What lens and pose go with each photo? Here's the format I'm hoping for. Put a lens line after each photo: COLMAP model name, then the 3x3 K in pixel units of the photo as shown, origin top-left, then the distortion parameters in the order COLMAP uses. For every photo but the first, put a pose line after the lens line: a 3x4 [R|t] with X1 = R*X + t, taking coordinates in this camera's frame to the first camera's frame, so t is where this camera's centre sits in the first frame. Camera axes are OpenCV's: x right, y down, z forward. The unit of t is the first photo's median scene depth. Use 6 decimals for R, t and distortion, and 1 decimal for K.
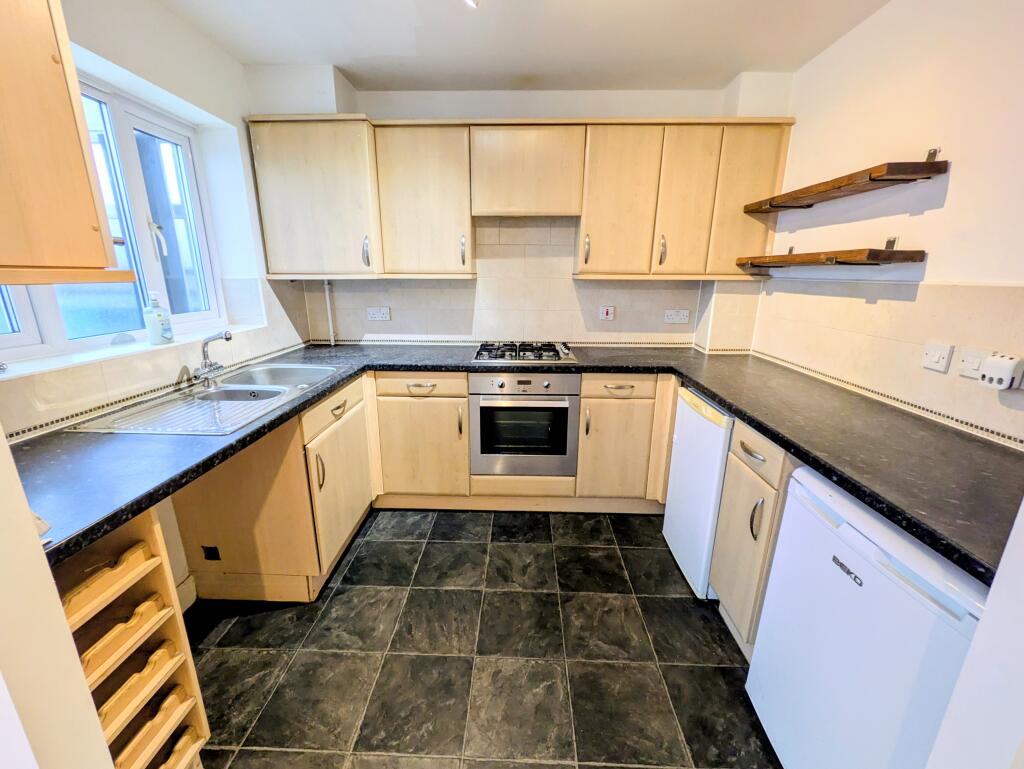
lens RADIAL K [[414.9, 0, 506.1], [0, 414.9, 382.9], [0, 0, 1]] dist [0.000521, -0.000146]
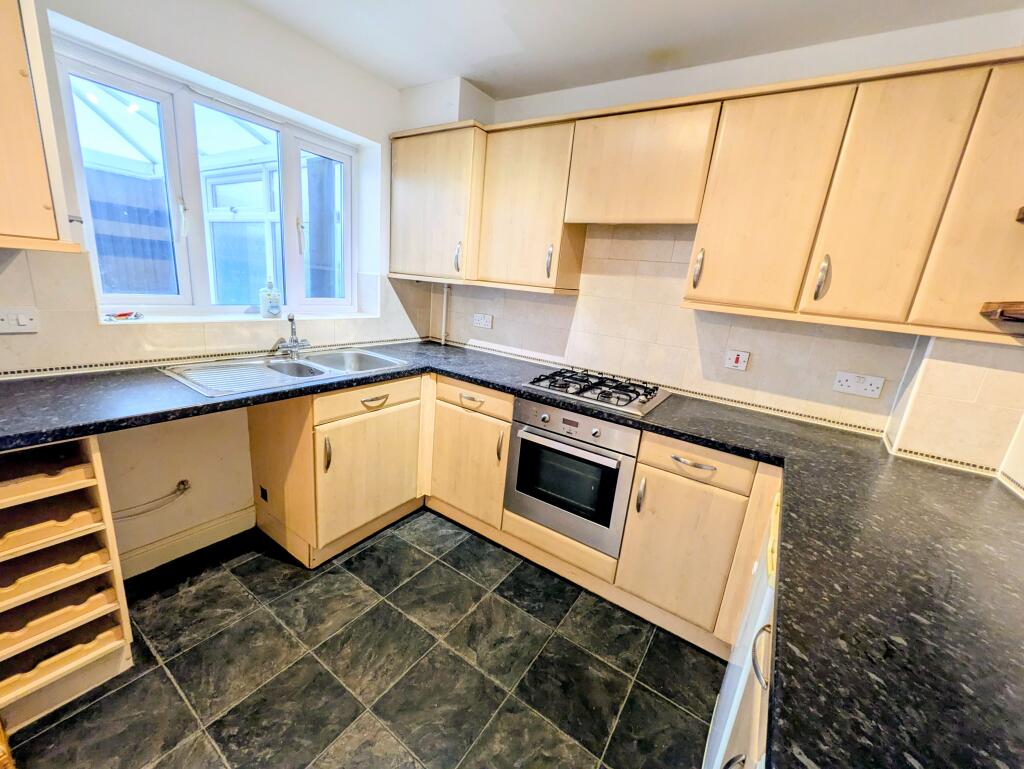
lens RADIAL K [[404.6, 0, 508.0], [0, 404.6, 383.7], [0, 0, 1]] dist [0.000304, -0.000070]
pose [[0.844249, 0.204977, -0.495205, 0.321430], [-0.222251, 0.974681, 0.024538, -0.068948], [0.487696, 0.089343, 0.868430, 0.238841]]
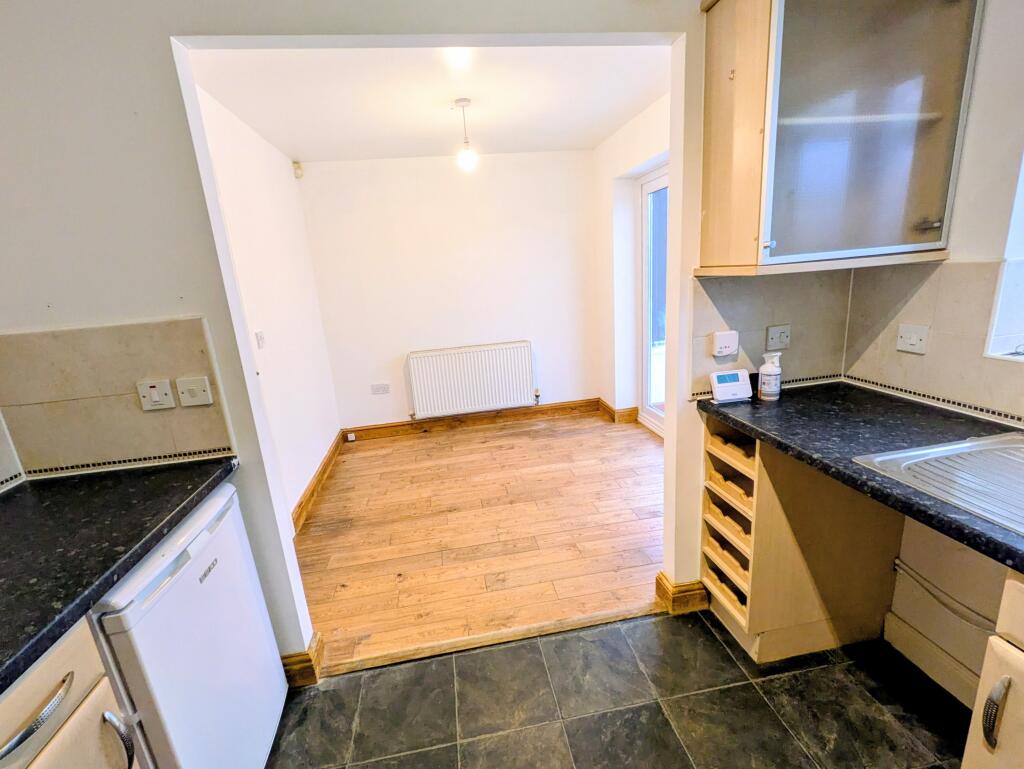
lens RADIAL K [[456.2, 0, 512.0], [0, 456.2, 384.5], [0, 0, 1]] dist [0.003713, 0.000255]
pose [[-0.978006, 0.114933, -0.174055, 0.073279], [0.017298, 0.876305, 0.481446, -0.257742], [0.207859, 0.467846, -0.859019, 0.885618]]
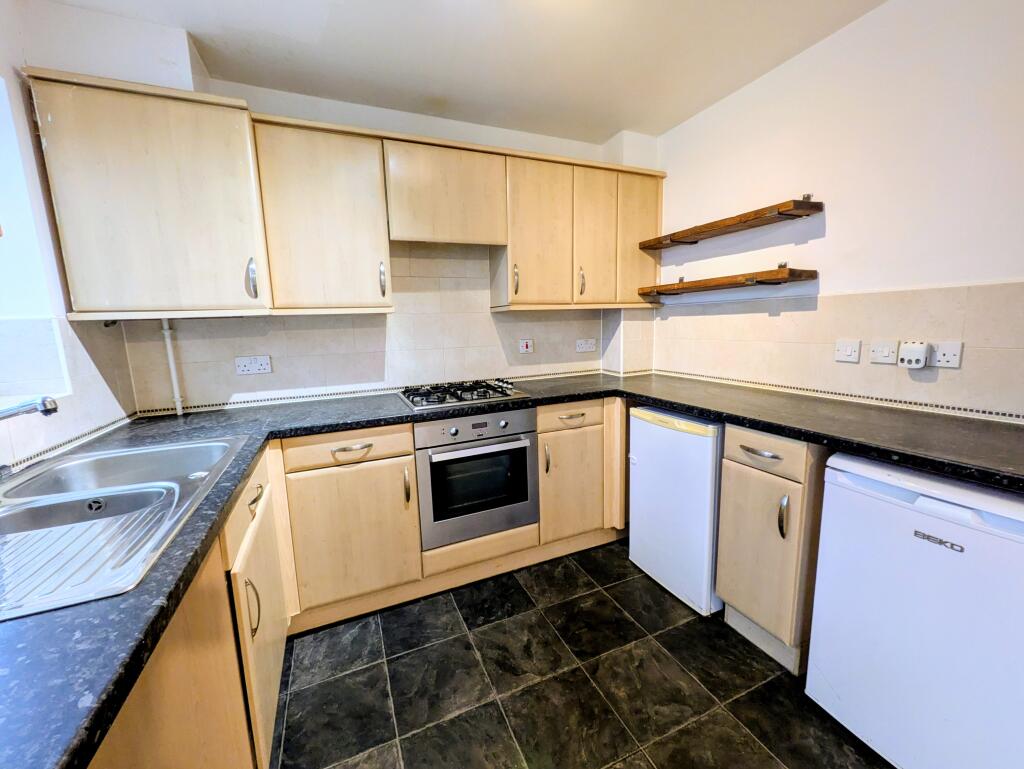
lens RADIAL K [[408.0, 0, 507.1], [0, 408.0, 383.3], [0, 0, 1]] dist [0.000027, -0.000045]
pose [[0.905013, -0.096463, 0.414303, -0.249309], [0.144671, 0.985690, -0.086523, -0.006080], [-0.400028, 0.138242, 0.906017, 0.194087]]
